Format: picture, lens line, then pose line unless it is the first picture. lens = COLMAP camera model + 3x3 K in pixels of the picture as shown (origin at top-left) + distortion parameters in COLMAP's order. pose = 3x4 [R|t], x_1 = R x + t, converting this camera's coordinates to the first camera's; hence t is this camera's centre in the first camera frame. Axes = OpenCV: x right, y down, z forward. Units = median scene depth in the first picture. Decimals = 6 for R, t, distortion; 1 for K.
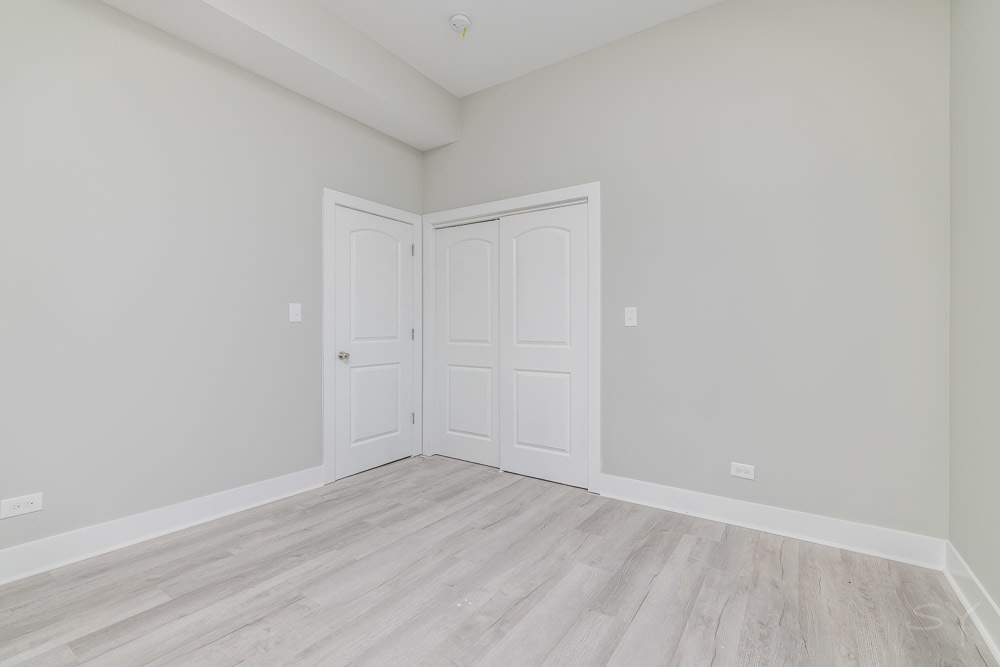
lens RADIAL K [[427.7, 0, 496.2], [0, 427.7, 331.5], [0, 0, 1]] dist [0.002628, 0.000972]
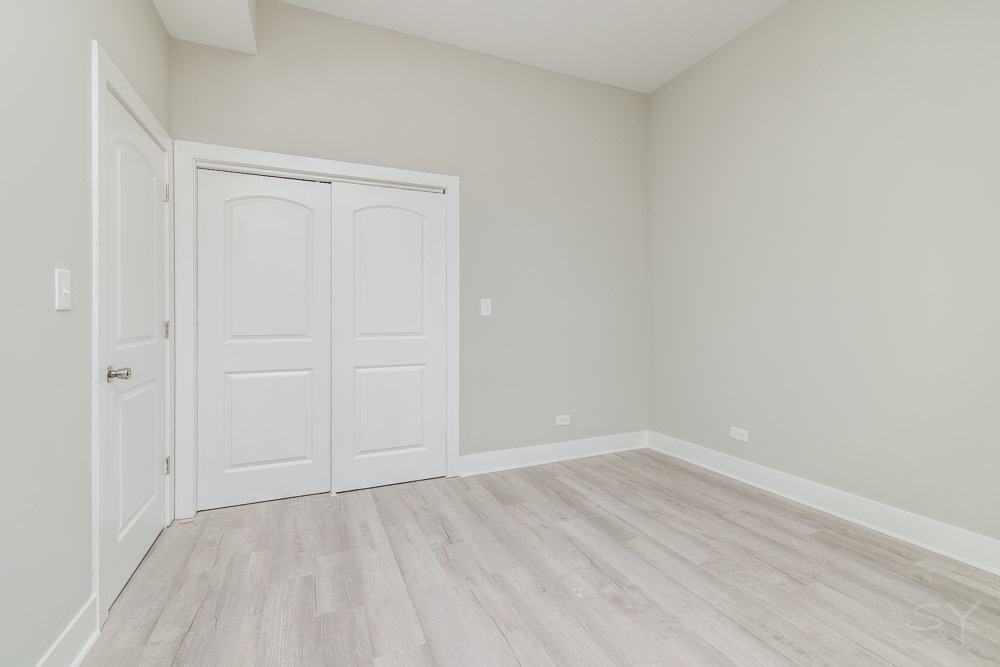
lens RADIAL K [[427.7, 0, 496.2], [0, 427.7, 331.5], [0, 0, 1]] dist [0.002628, 0.000972]
pose [[0.558573, -0.033631, 0.828773, -0.690268], [0.010754, 0.999387, 0.033307, -0.011205], [-0.829385, -0.009692, 0.558593, 0.415499]]
